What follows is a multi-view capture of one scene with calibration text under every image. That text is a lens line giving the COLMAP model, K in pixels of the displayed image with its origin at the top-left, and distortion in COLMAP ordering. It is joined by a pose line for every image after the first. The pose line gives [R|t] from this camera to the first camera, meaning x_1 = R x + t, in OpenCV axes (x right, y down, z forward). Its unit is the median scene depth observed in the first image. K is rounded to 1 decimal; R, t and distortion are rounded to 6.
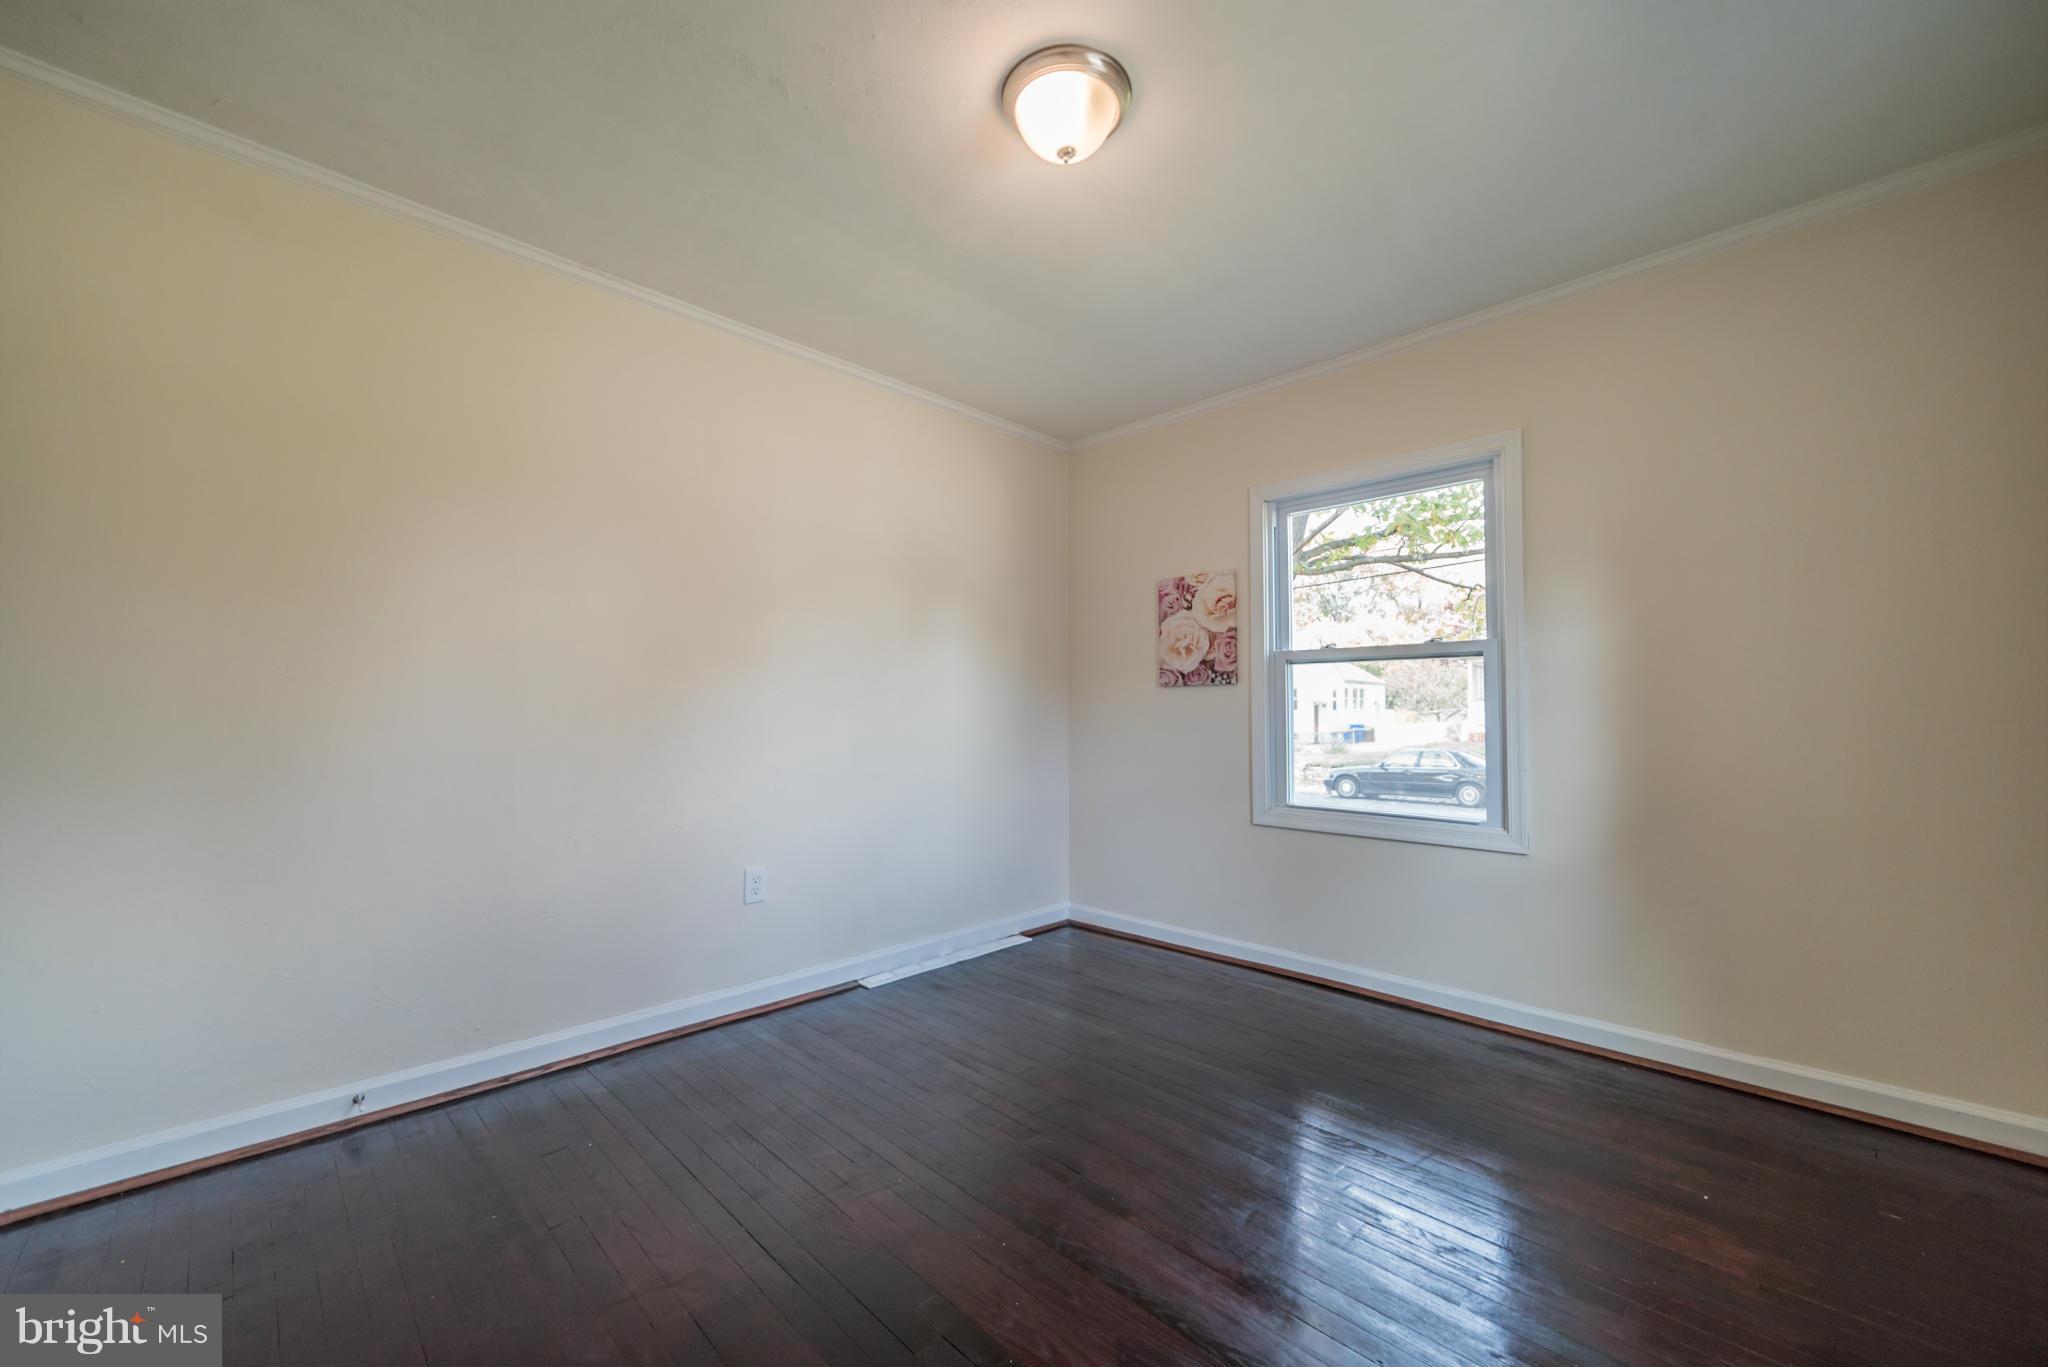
lens RADIAL K [[812.2, 0, 1037.5], [0, 812.2, 680.1], [0, 0, 1]] dist [0.000303, 0.000252]
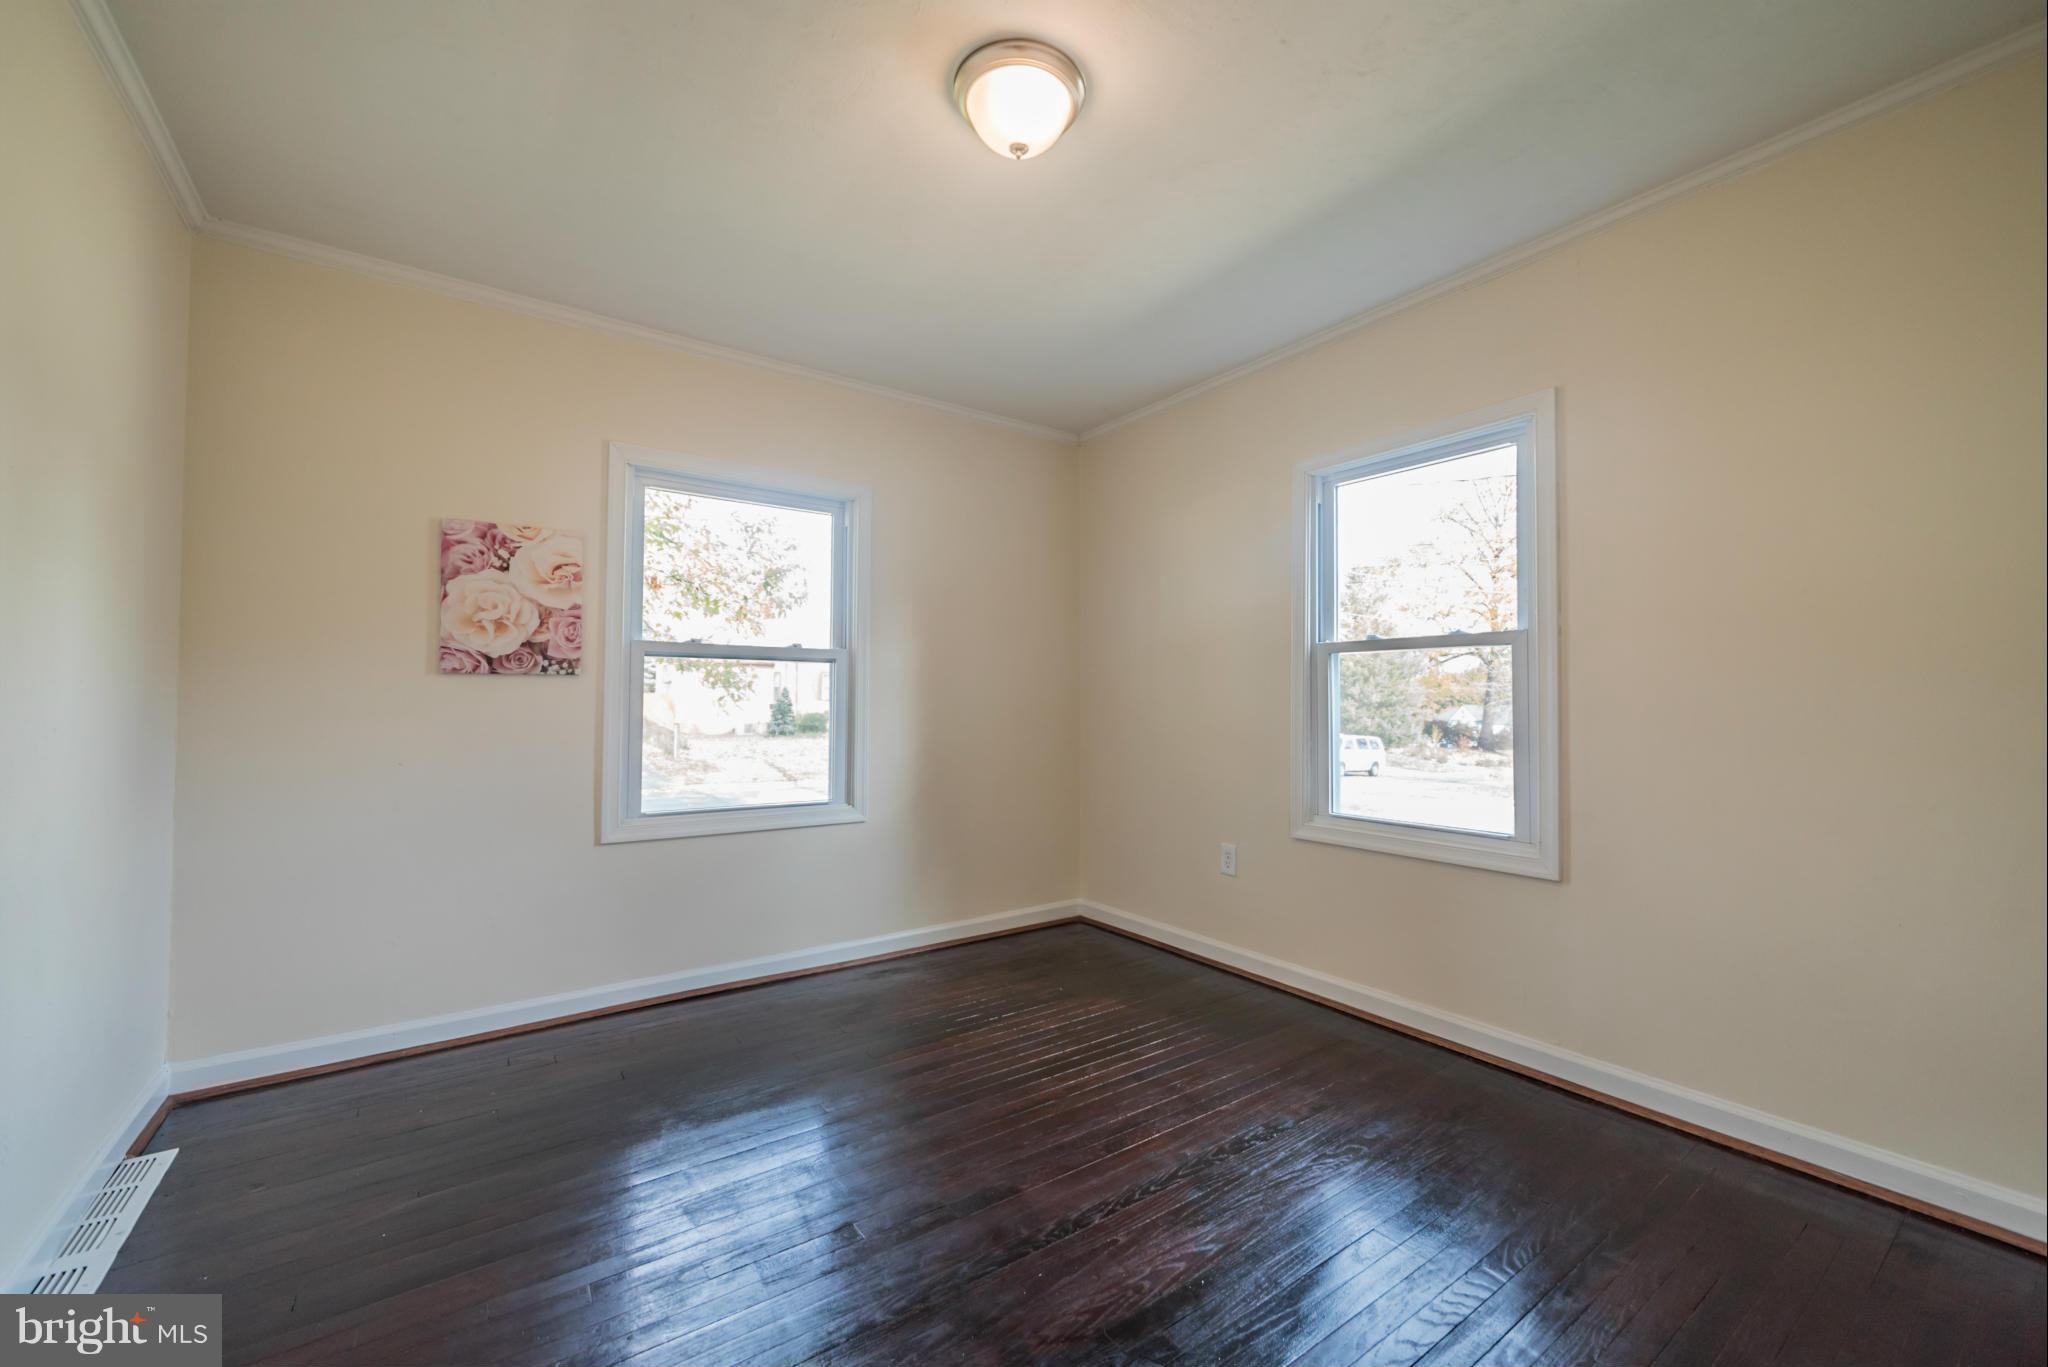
lens RADIAL K [[812.2, 0, 1037.5], [0, 812.2, 680.1], [0, 0, 1]] dist [0.000303, 0.000252]
pose [[0.147536, 0.025657, 0.988724, -0.479862], [-0.046680, 0.998730, -0.018951, 0.003497], [-0.987955, -0.043357, 0.148546, 0.422159]]
